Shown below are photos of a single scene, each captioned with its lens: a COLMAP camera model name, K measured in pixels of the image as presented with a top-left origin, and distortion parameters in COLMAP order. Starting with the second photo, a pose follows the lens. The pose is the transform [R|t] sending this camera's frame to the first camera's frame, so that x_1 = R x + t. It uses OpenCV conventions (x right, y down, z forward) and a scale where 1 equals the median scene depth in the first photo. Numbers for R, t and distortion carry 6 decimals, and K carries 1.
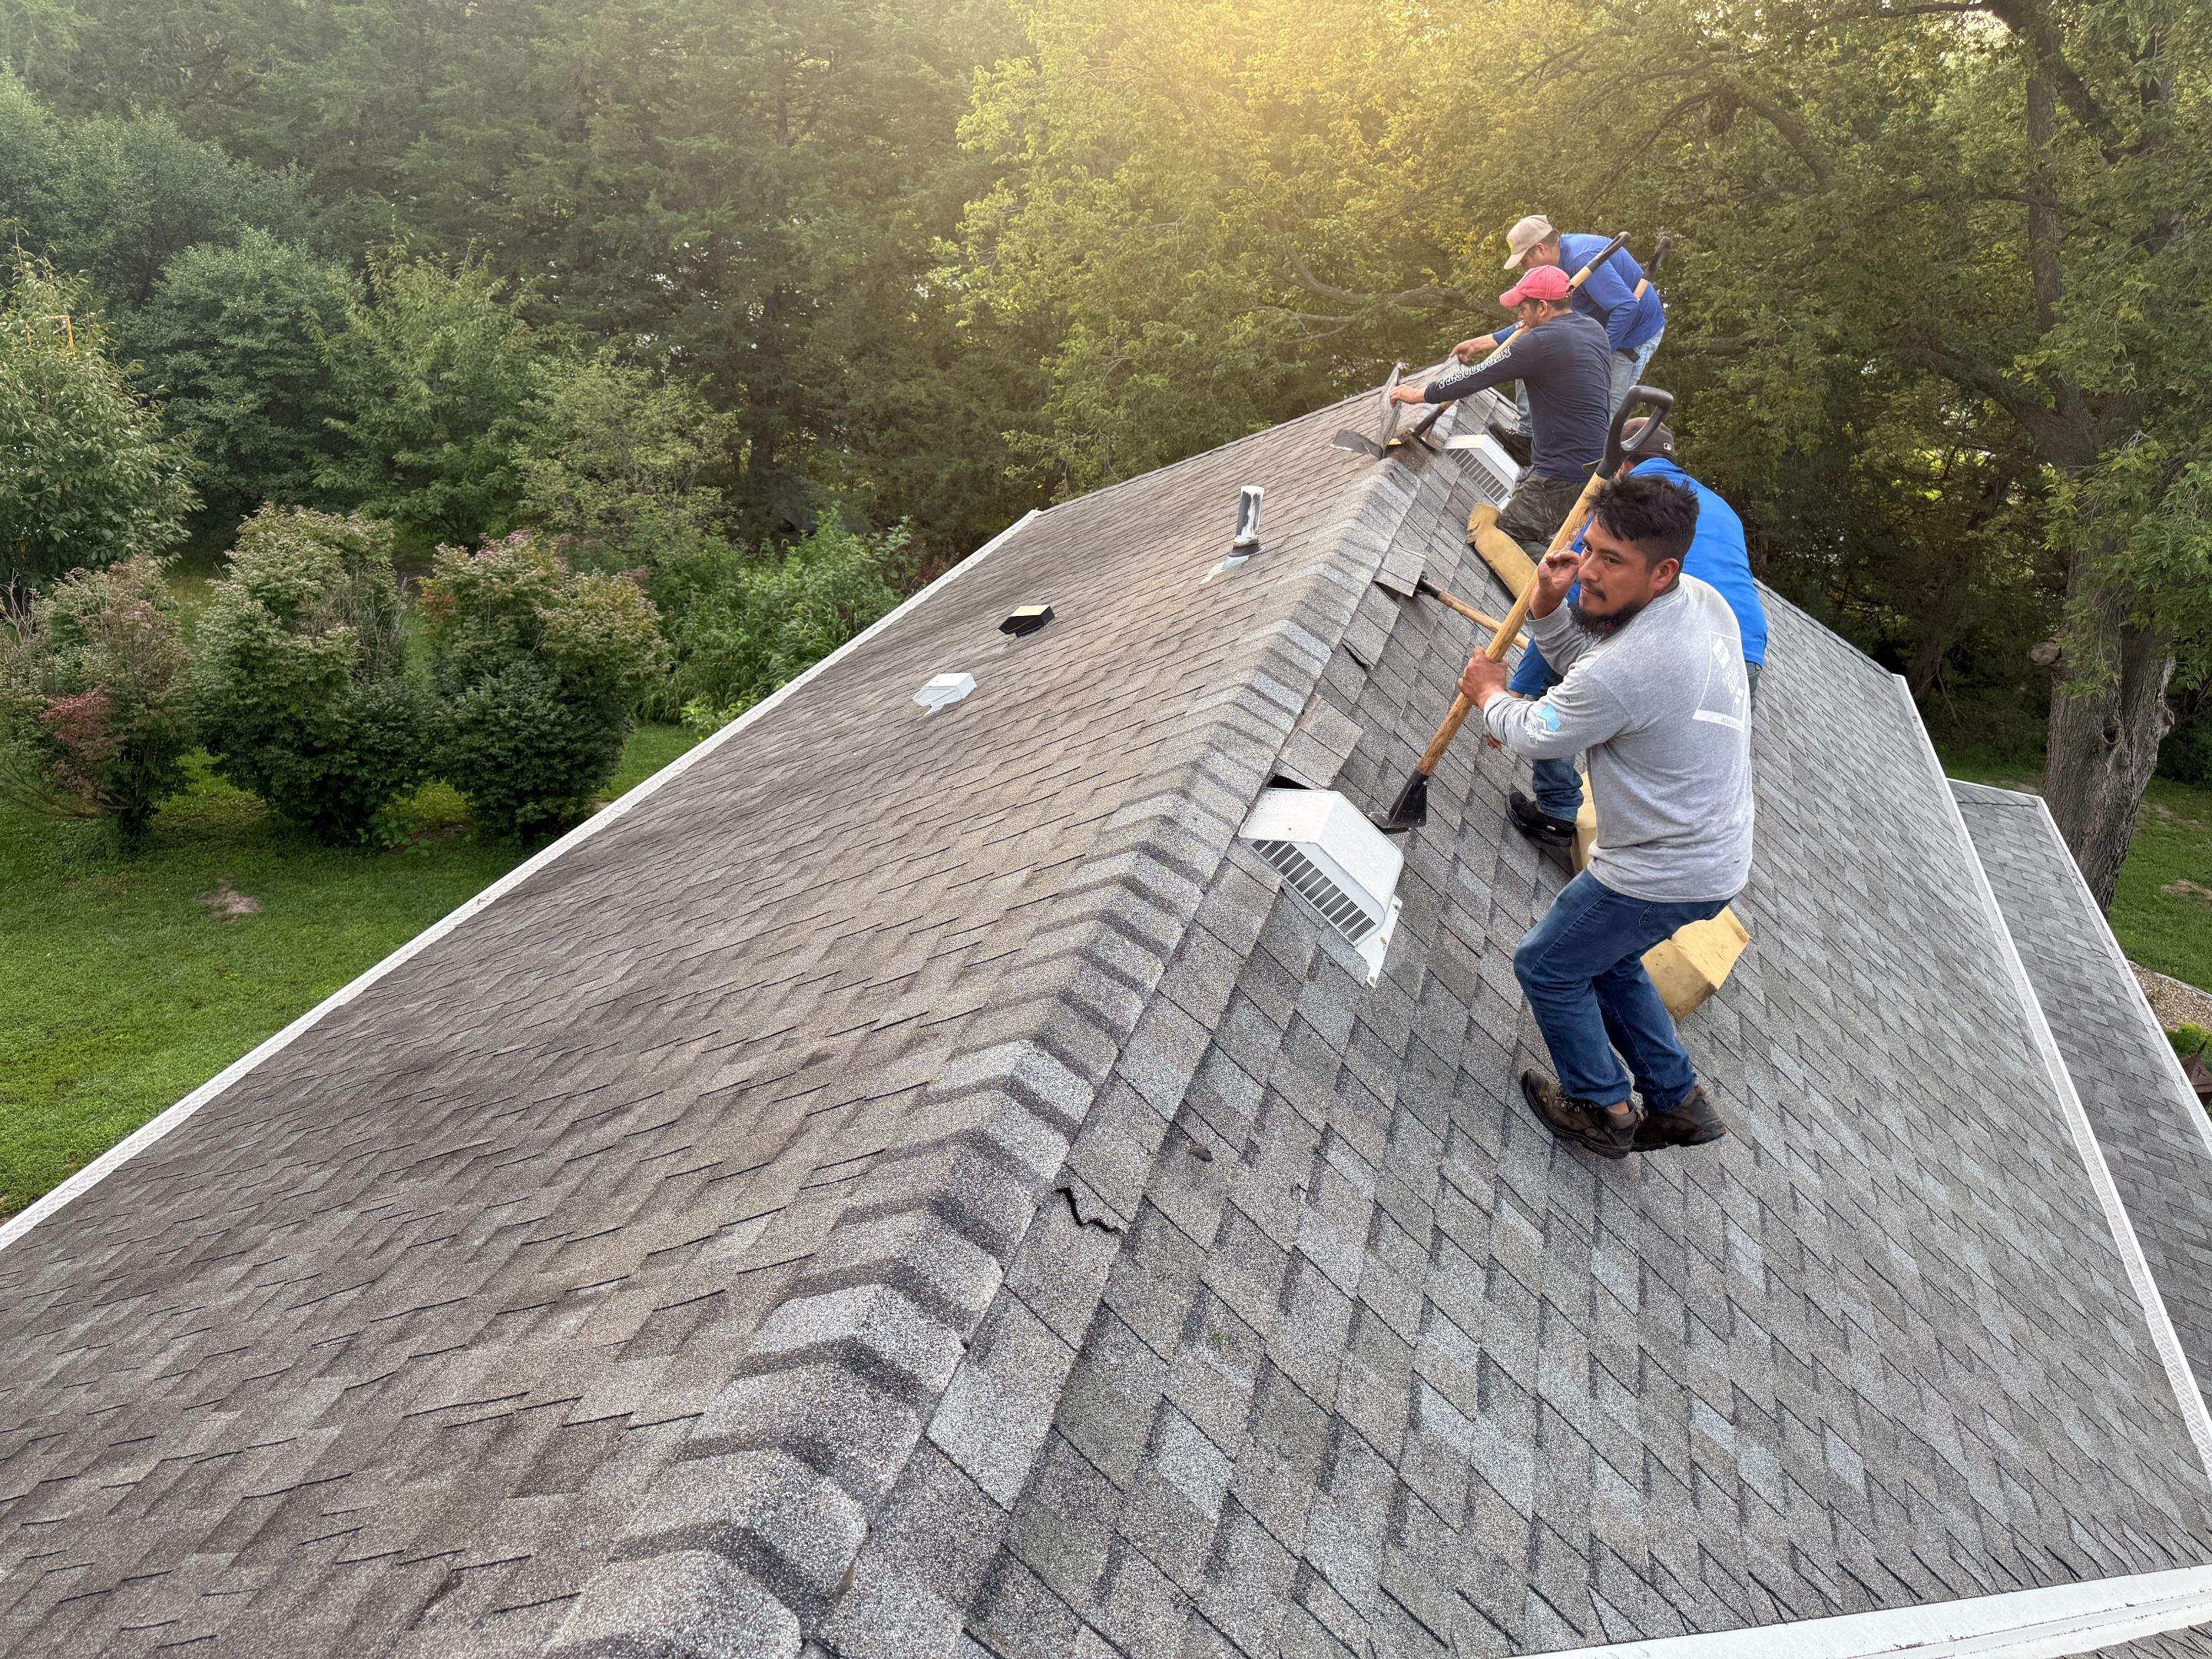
lens RADIAL K [[1572.8, 0, 1106.0], [0, 1572.8, 829.5], [0, 0, 1]] dist [-0.001540, -0.007282]
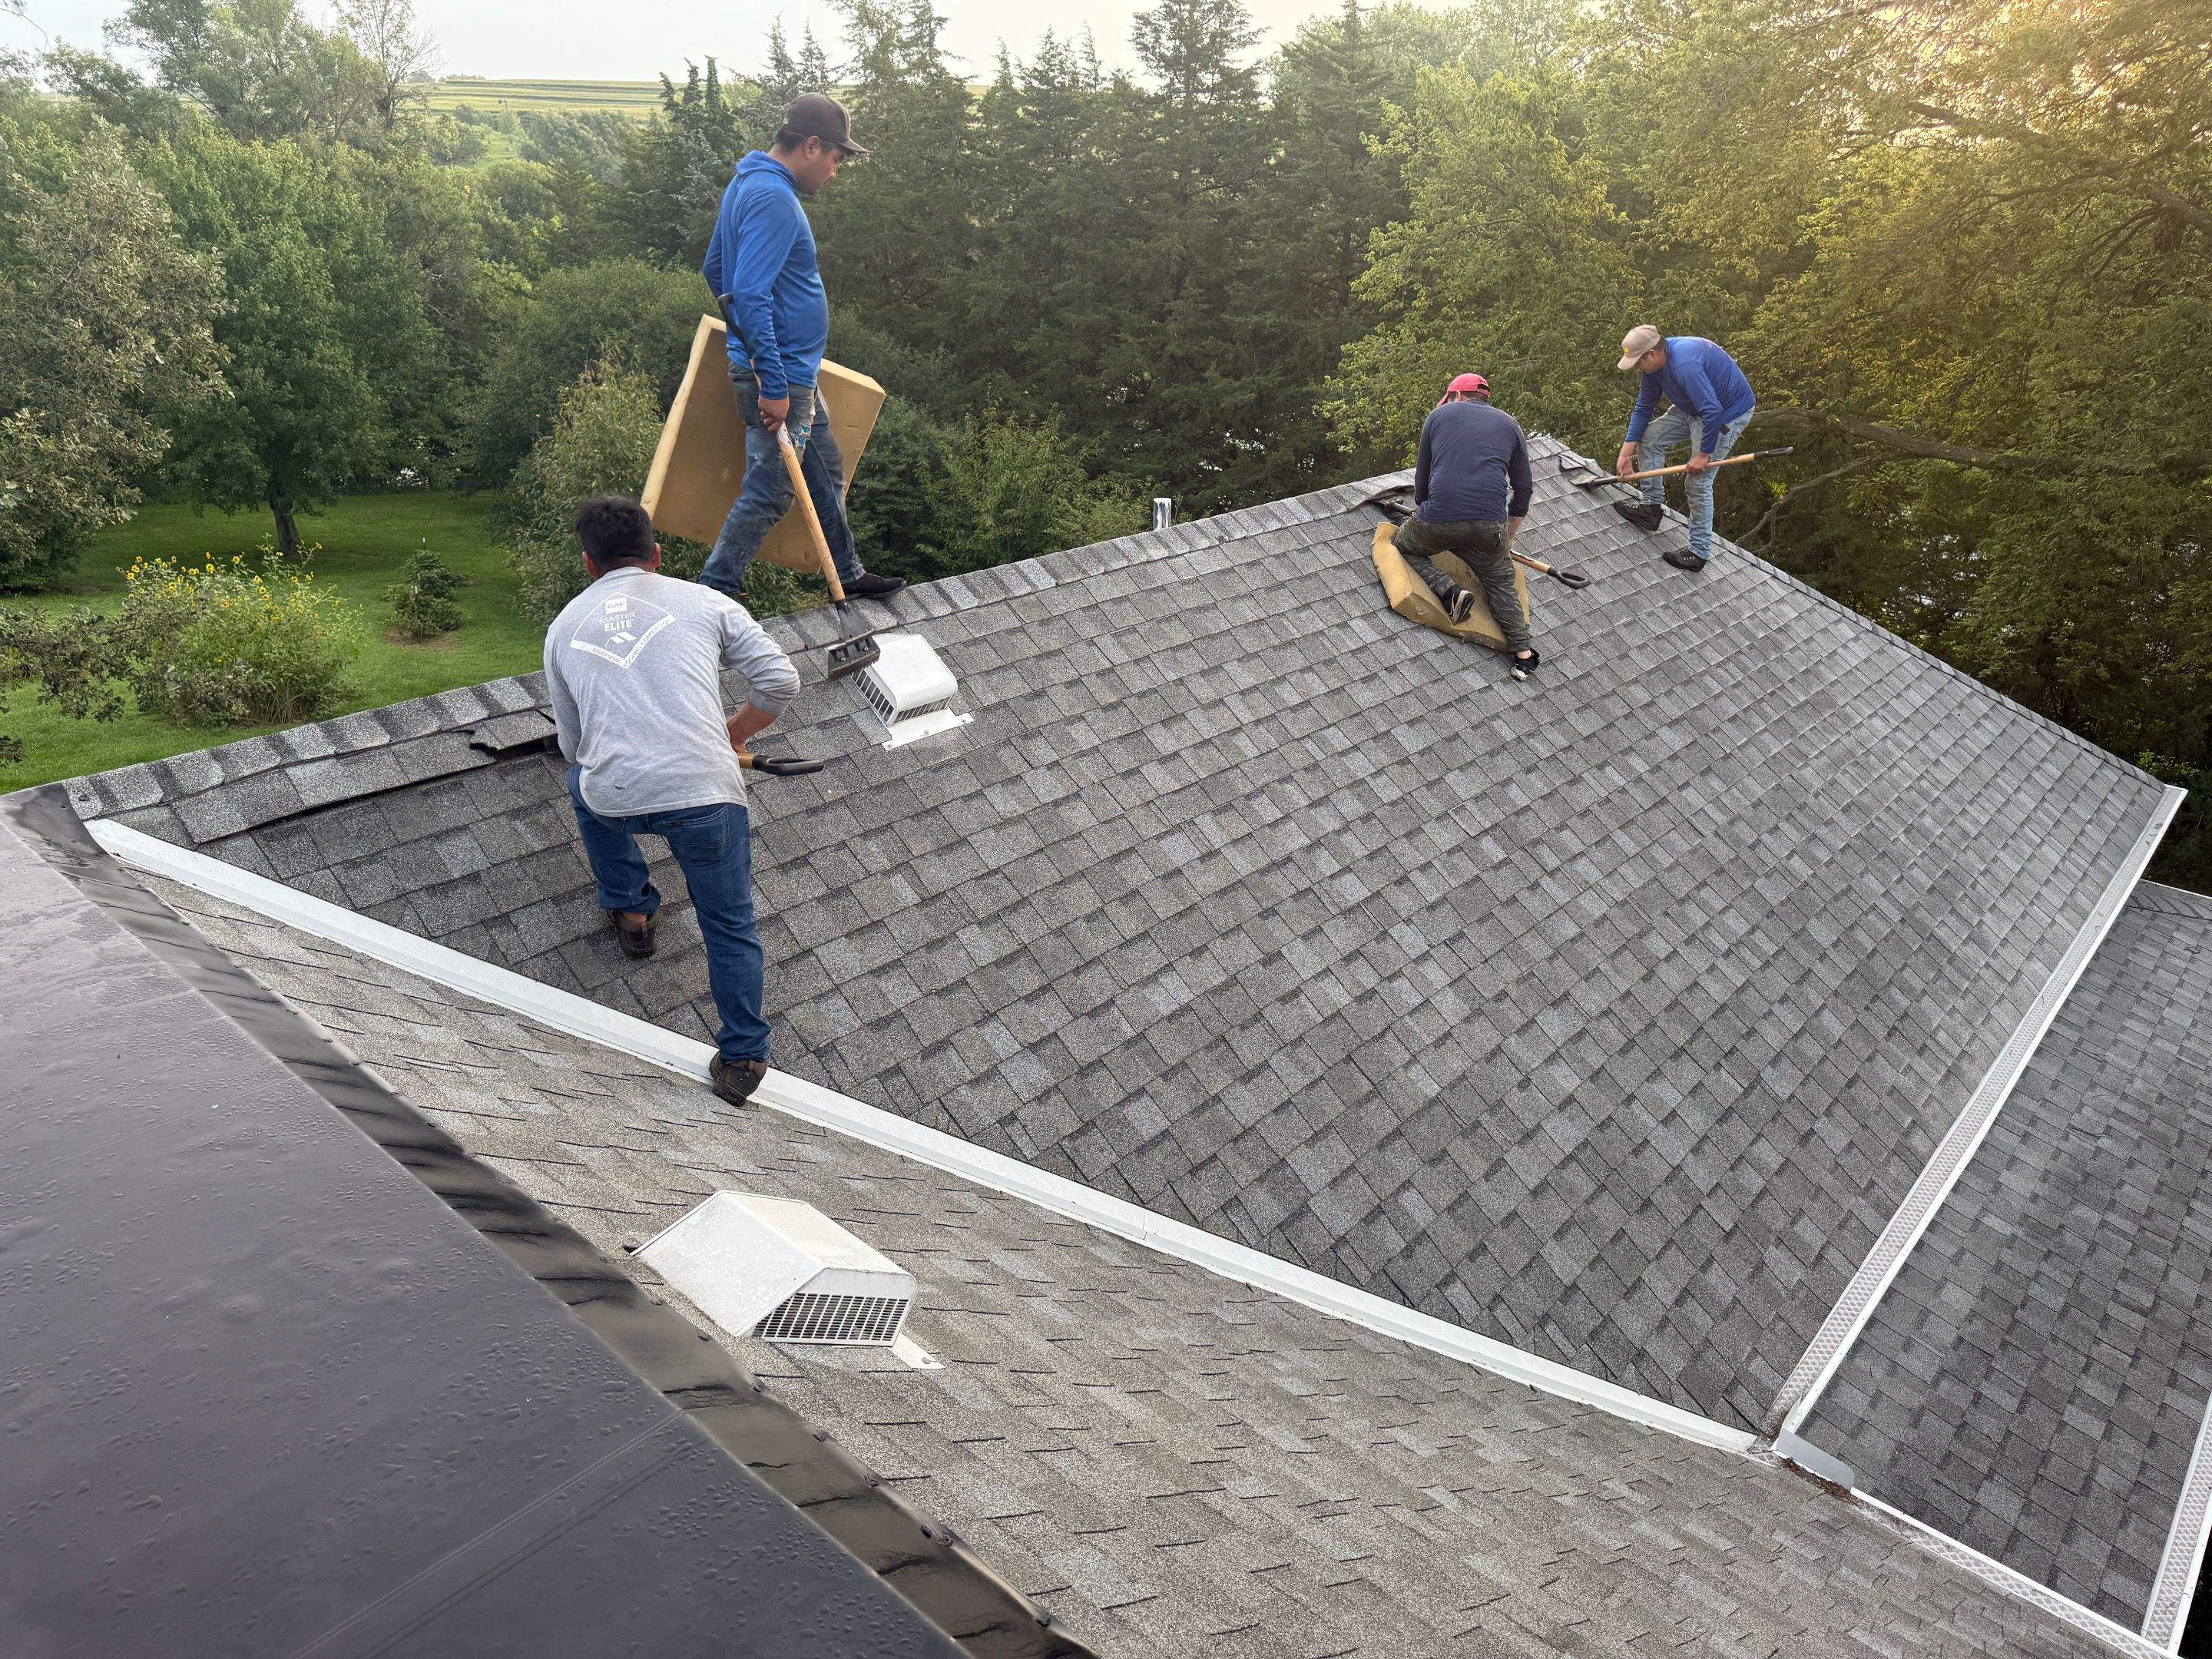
lens RADIAL K [[1552.6, 0, 1106.0], [0, 1552.6, 829.5], [0, 0, 1]] dist [0.037034, -0.002637]
pose [[0.917744, 0.087308, -0.387457, 0.131489], [-0.127168, 0.988777, -0.078406, 0.036984], [0.376263, 0.121229, 0.918548, -0.040030]]
